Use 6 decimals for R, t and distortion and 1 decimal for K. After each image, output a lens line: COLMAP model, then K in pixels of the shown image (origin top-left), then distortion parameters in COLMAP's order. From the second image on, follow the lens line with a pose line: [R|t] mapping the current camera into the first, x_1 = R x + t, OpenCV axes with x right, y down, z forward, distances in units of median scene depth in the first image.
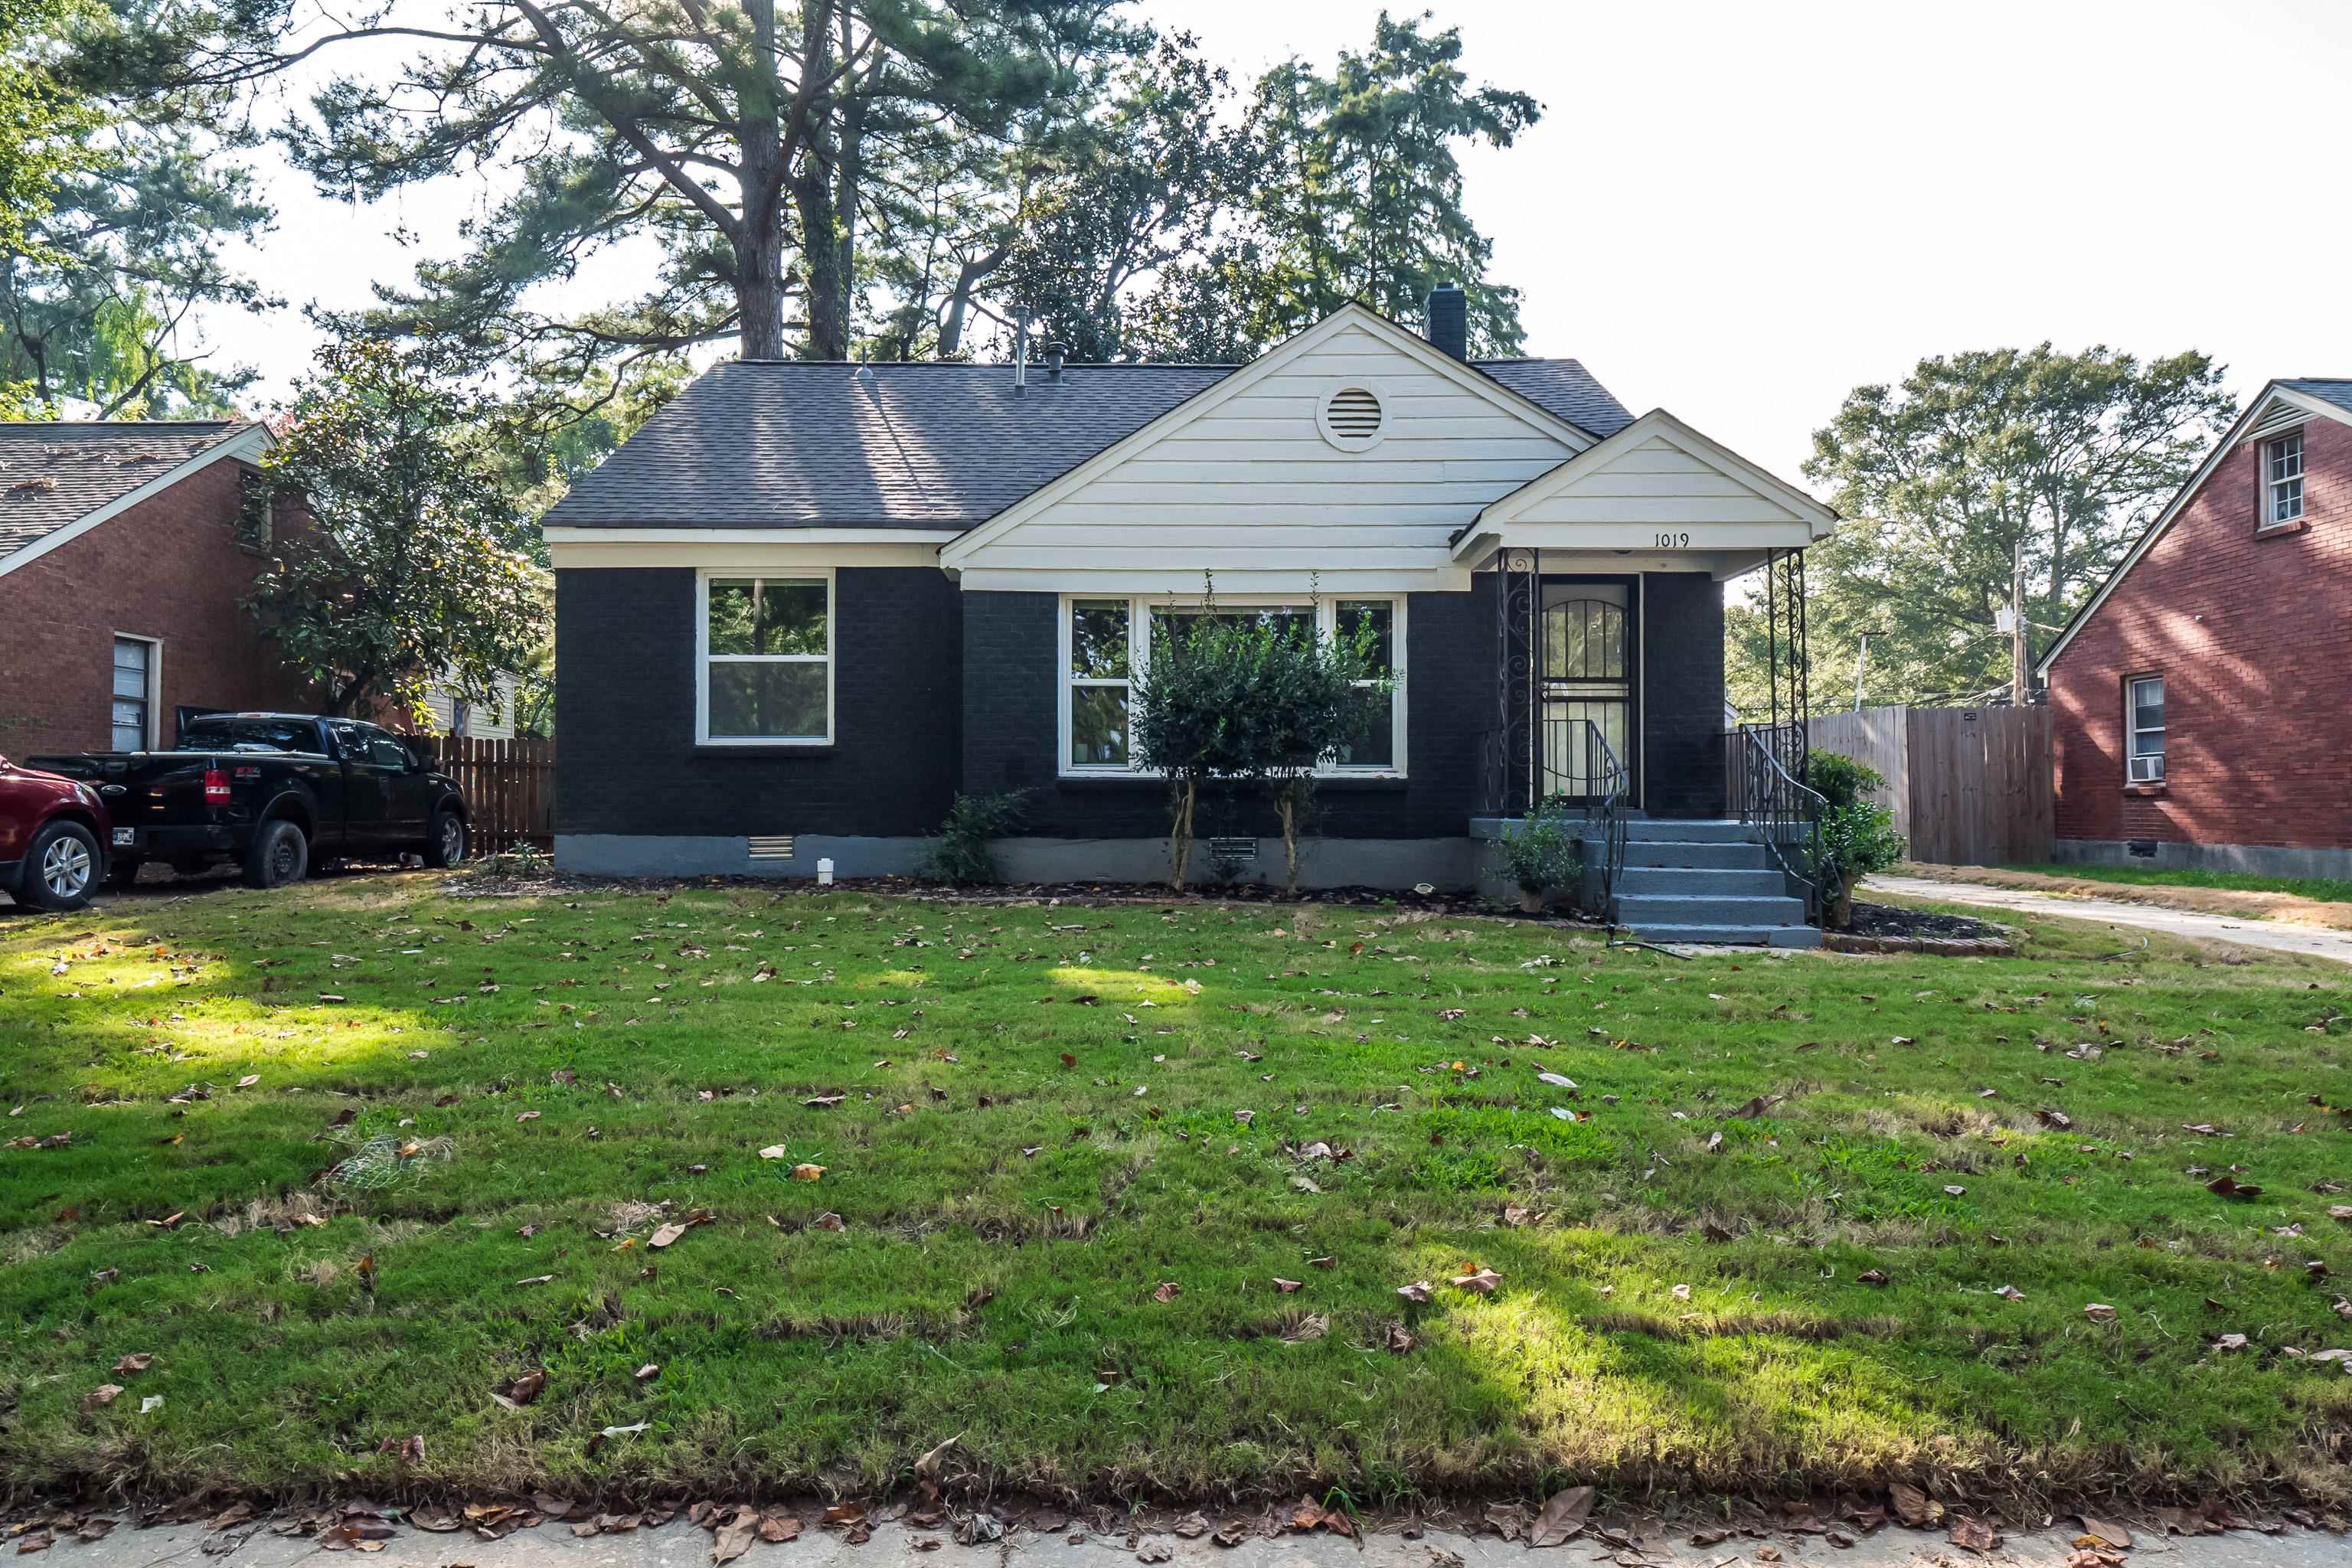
lens RADIAL K [[1466.0, 0, 1163.9], [0, 1466.0, 800.5], [0, 0, 1]] dist [-0.012770, 0.006024]
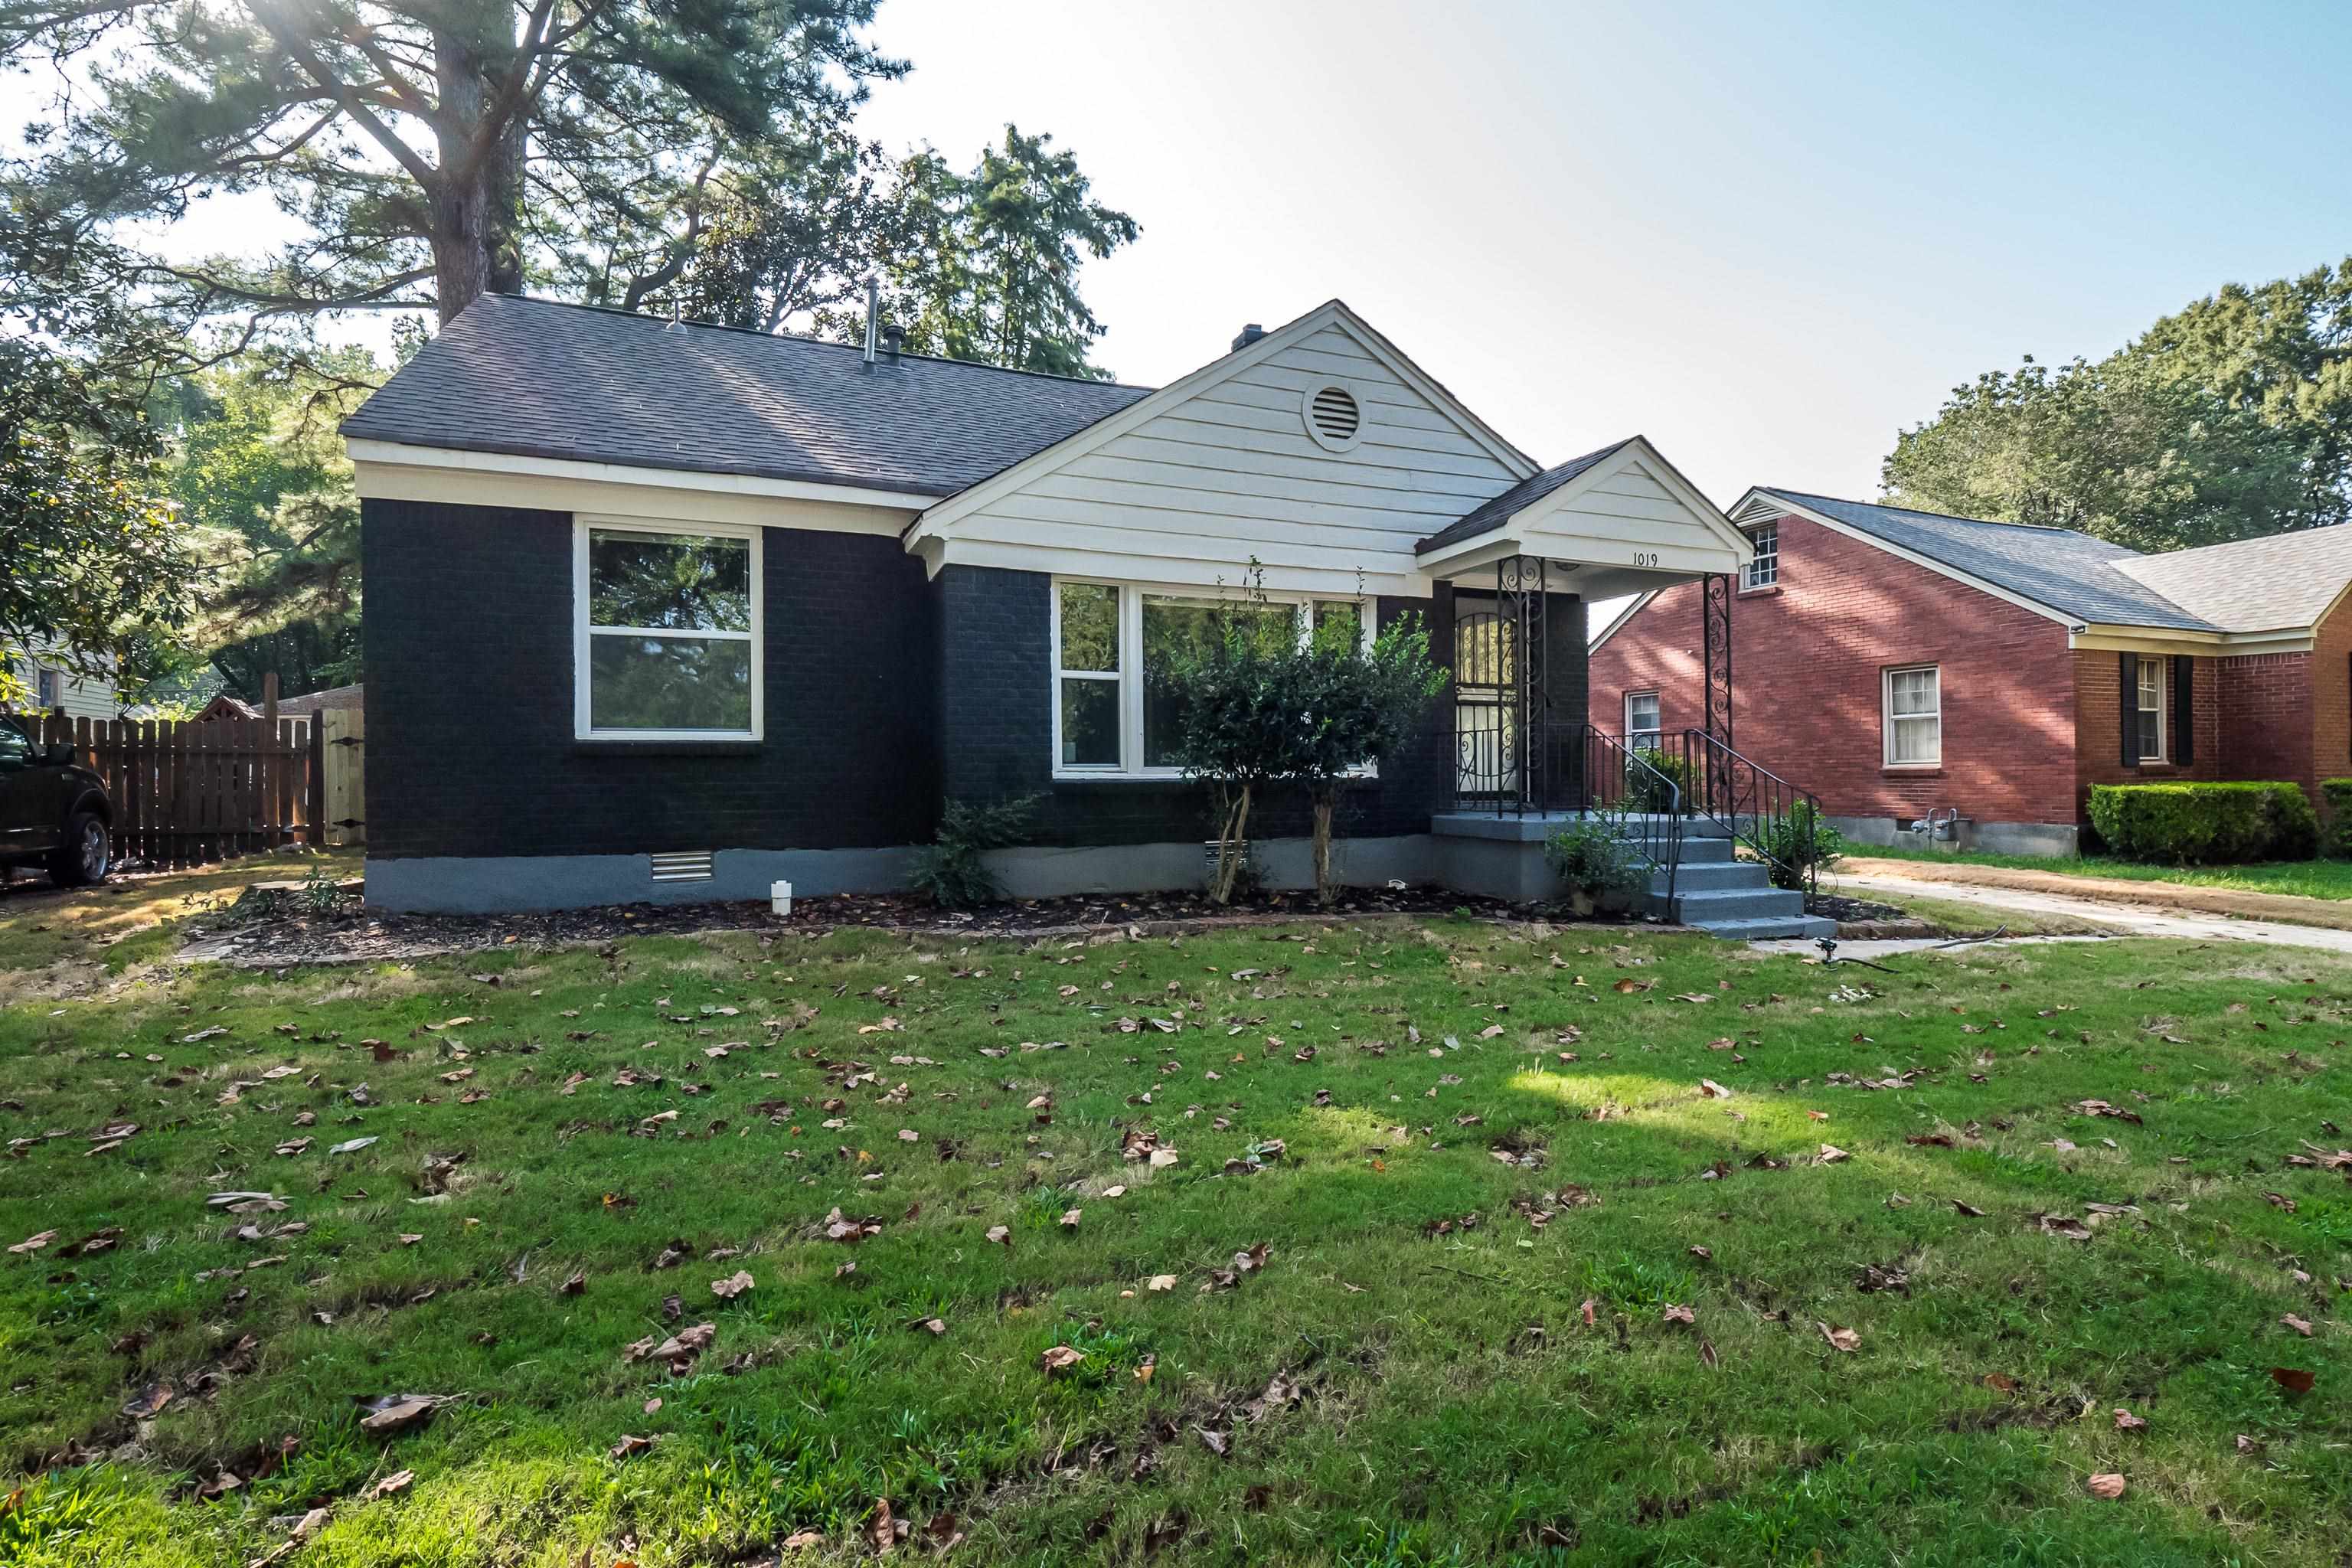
lens RADIAL K [[1099.5, 0, 1176.0], [0, 1099.5, 784.0], [0, 0, 1]] dist [-0.015743, 0.000906]
pose [[0.921295, -0.008843, 0.388763, -0.198999], [0.003981, 0.999904, 0.013309, -0.016282], [-0.388843, -0.010714, 0.921242, 0.263081]]
